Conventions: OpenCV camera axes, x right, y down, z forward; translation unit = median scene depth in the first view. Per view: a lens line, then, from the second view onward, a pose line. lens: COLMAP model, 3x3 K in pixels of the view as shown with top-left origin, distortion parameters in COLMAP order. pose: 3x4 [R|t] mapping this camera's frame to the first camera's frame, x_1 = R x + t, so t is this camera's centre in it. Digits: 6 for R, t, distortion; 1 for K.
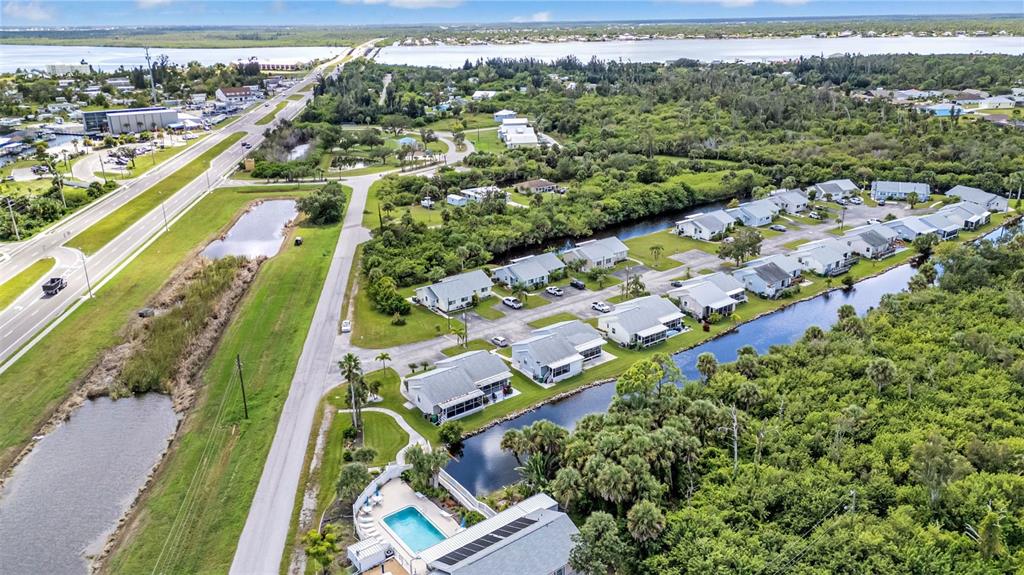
lens RADIAL K [[748.8, 0, 511.9], [0, 748.8, 293.1], [0, 0, 1]] dist [0.078090, -0.073671]
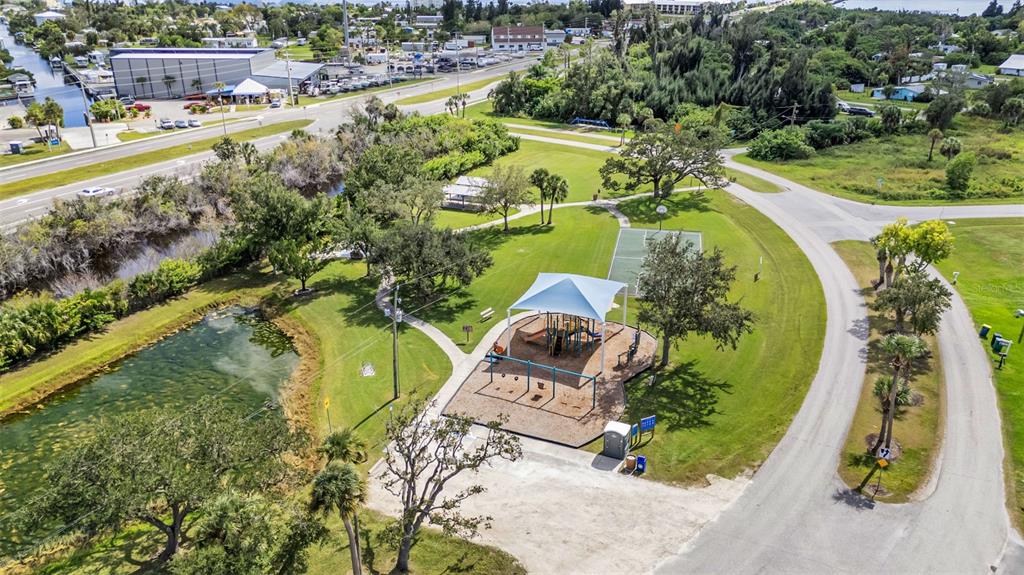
lens RADIAL K [[748.8, 0, 511.9], [0, 748.8, 293.1], [0, 0, 1]] dist [0.078090, -0.073671]
pose [[0.834954, 0.222844, -0.503182, -0.144957], [-0.197779, 0.974766, 0.103509, -0.518874], [0.513551, 0.013093, 0.857959, 1.995113]]
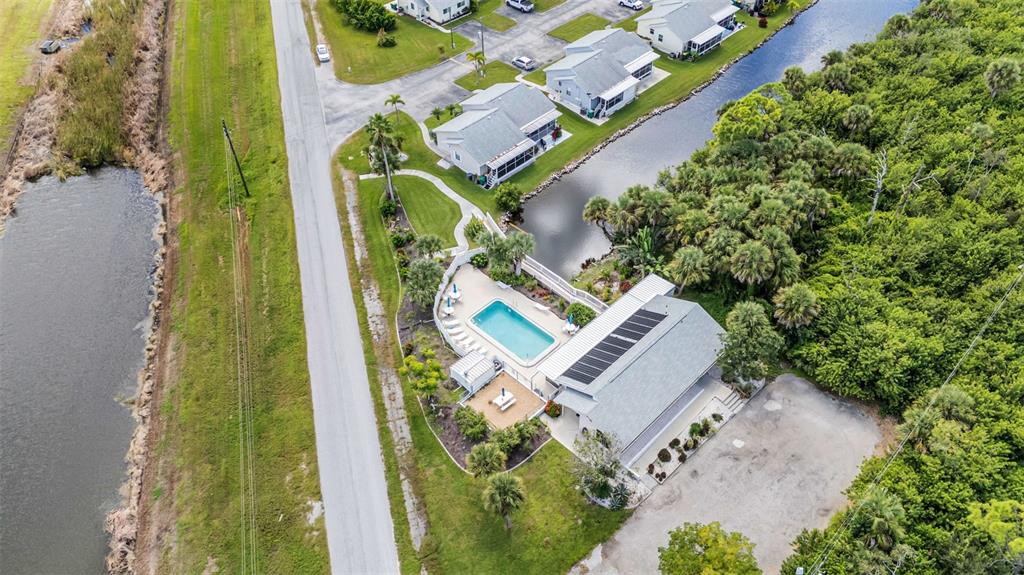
lens RADIAL K [[748.8, 0, 511.9], [0, 748.8, 293.1], [0, 0, 1]] dist [0.078090, -0.073671]
pose [[0.990592, -0.103436, 0.089604, -0.120744], [0.056857, 0.906650, 0.418036, -0.049009], [-0.124479, -0.409008, 0.904001, 0.149110]]
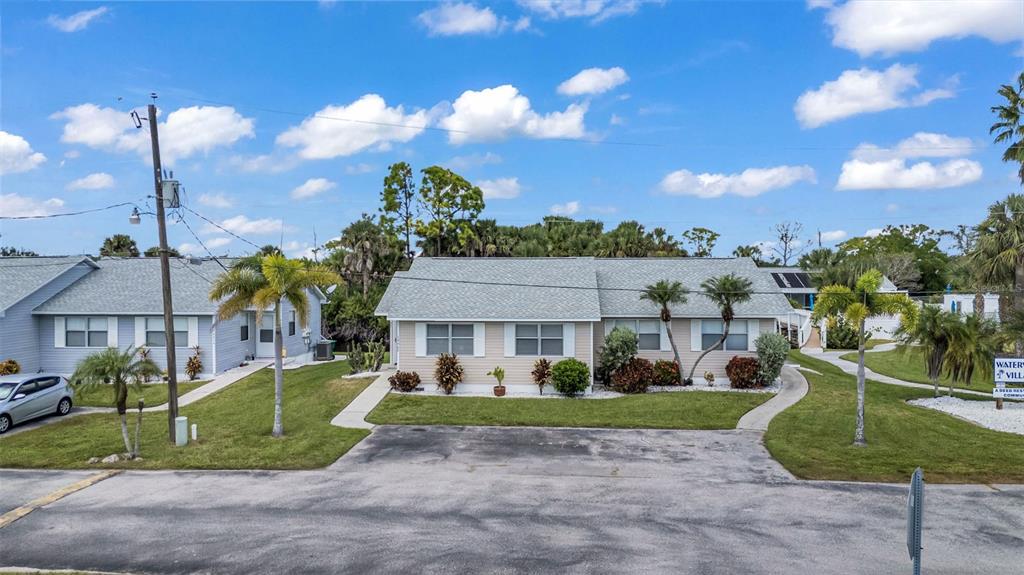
lens RADIAL K [[748.8, 0, 511.9], [0, 748.8, 293.1], [0, 0, 1]] dist [0.078090, -0.073671]
pose [[-0.754726, -0.001612, 0.656038, -0.185619], [0.235797, 0.932505, 0.273559, 0.023374], [-0.612200, 0.361154, -0.703406, 0.980418]]
